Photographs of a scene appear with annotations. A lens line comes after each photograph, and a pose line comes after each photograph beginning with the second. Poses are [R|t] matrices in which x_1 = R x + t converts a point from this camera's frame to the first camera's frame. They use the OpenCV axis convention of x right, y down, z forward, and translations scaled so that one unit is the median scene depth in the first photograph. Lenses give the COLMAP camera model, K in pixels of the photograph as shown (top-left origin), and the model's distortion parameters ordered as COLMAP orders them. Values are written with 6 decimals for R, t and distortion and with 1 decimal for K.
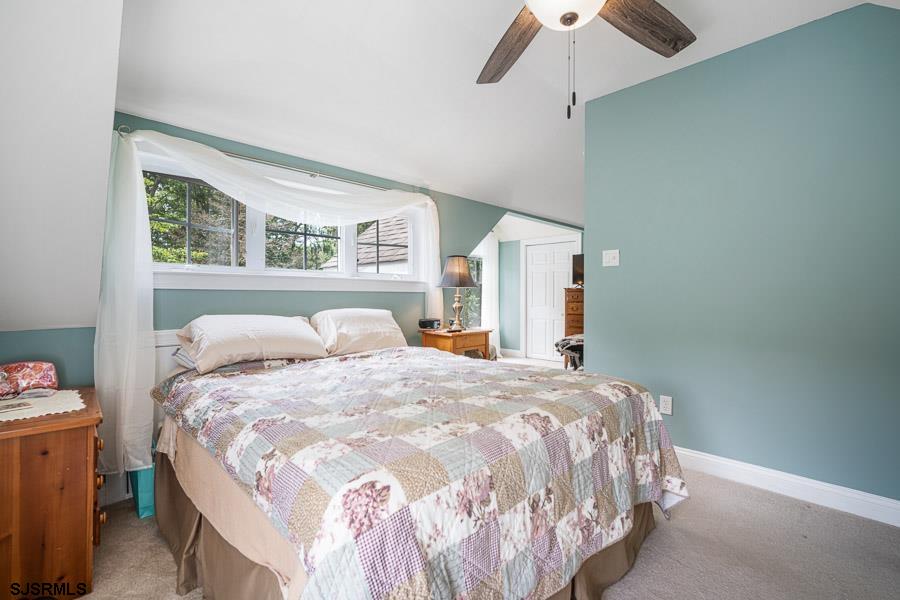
lens RADIAL K [[408.8, 0, 454.1], [0, 408.8, 299.6], [0, 0, 1]] dist [0.003028, 0.000235]
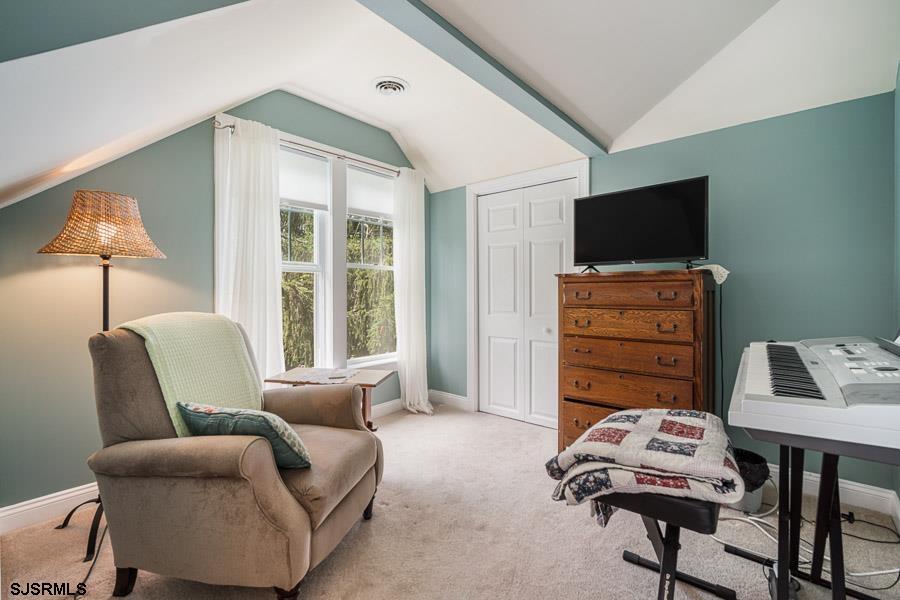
lens RADIAL K [[408.8, 0, 451.5], [0, 408.8, 295.3], [0, 0, 1]] dist [0.003028, 0.000235]
pose [[0.997901, -0.008225, 0.064229, 0.121870], [0.008483, 0.999957, -0.003747, -0.004844], [-0.064195, 0.004284, 0.997928, 0.537736]]
